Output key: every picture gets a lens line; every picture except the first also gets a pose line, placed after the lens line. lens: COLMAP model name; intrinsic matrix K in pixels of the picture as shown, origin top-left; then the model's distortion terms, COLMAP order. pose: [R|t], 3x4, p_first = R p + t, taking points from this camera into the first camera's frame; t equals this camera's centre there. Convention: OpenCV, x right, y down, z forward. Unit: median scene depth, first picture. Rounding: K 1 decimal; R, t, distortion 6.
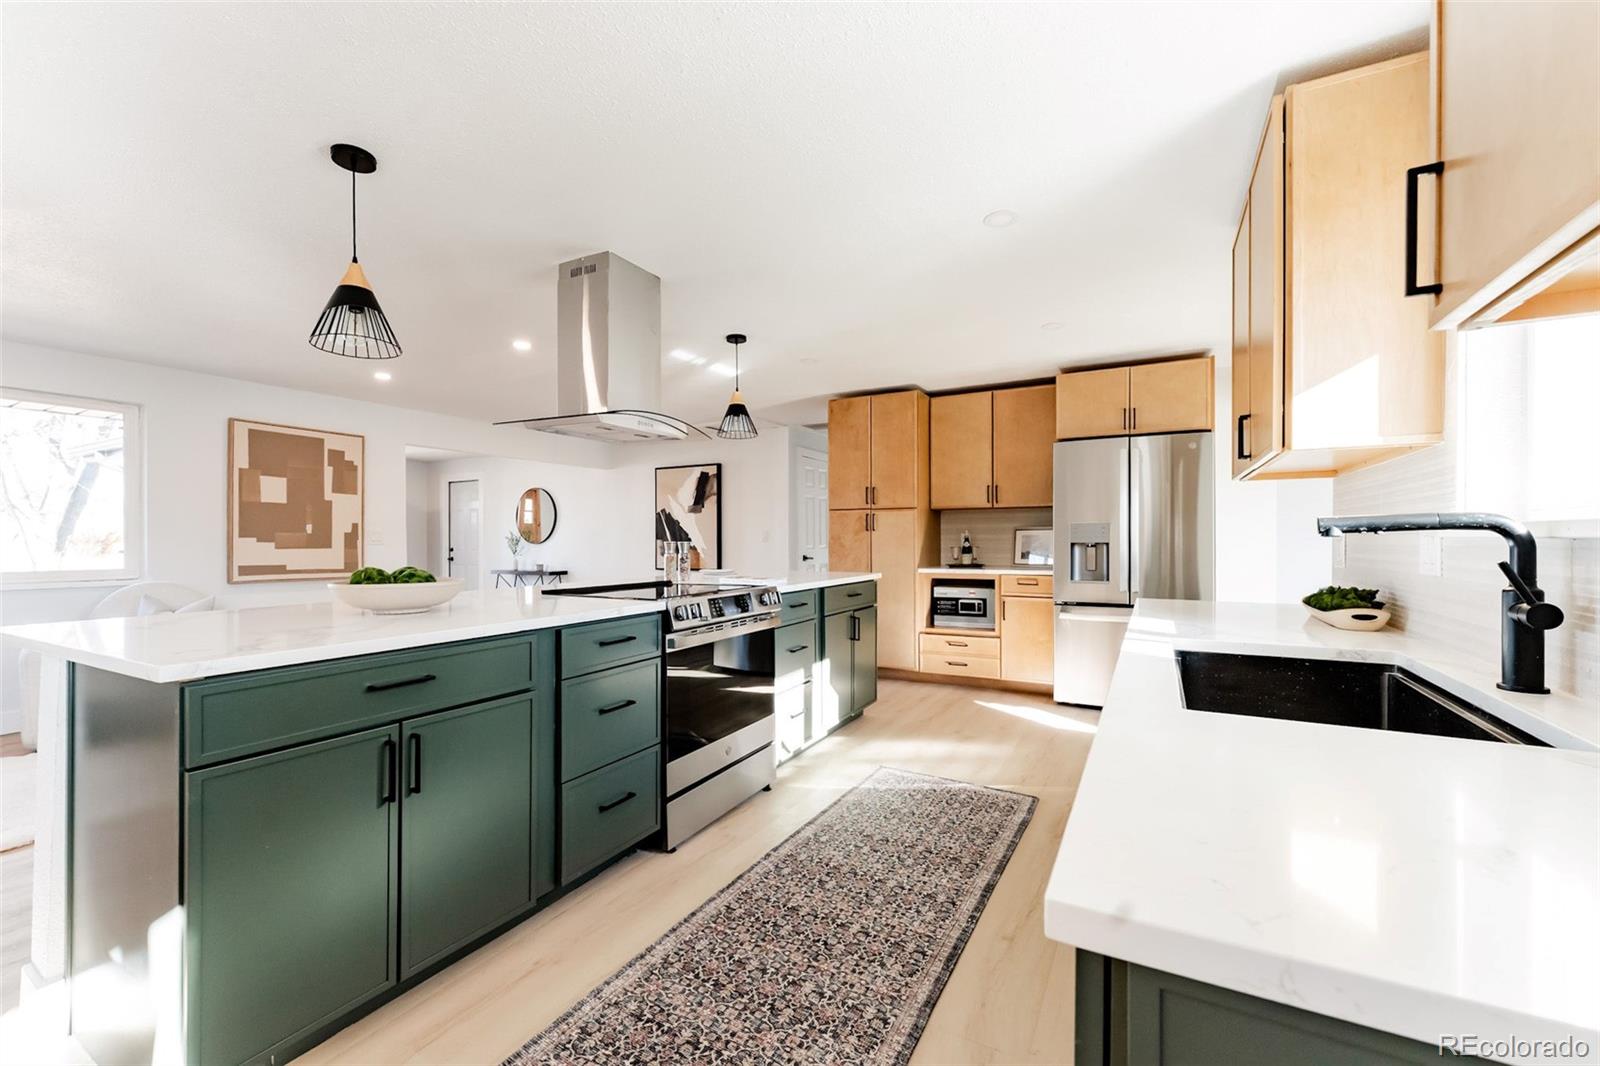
lens RADIAL K [[652.9, 0, 785.3], [0, 652.9, 539.1], [0, 0, 1]] dist [-0.000059, -0.000093]
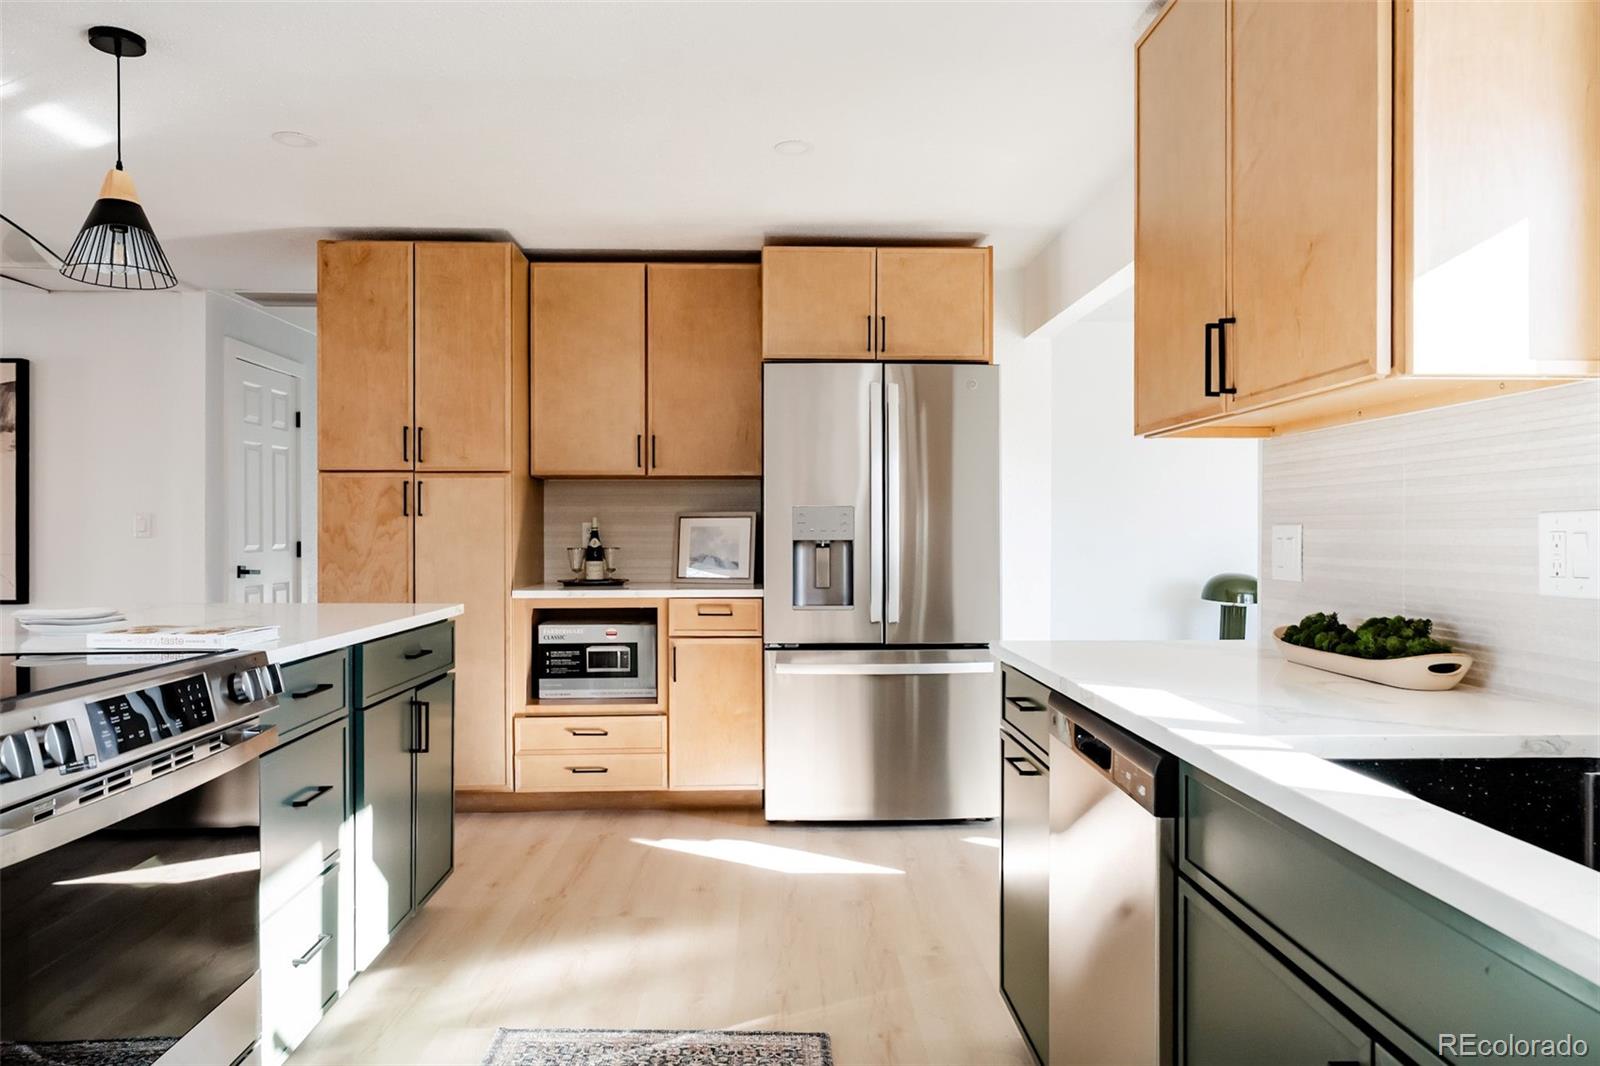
lens RADIAL K [[1089.9, 0, 782.5], [0, 1089.9, 529.3], [0, 0, 1]] dist [-0.000487, 0.003520]
pose [[0.861750, 0.004812, 0.507310, -0.047173], [-0.003378, 0.999987, -0.003748, -0.000350], [-0.507321, 0.001517, 0.861756, 0.155025]]
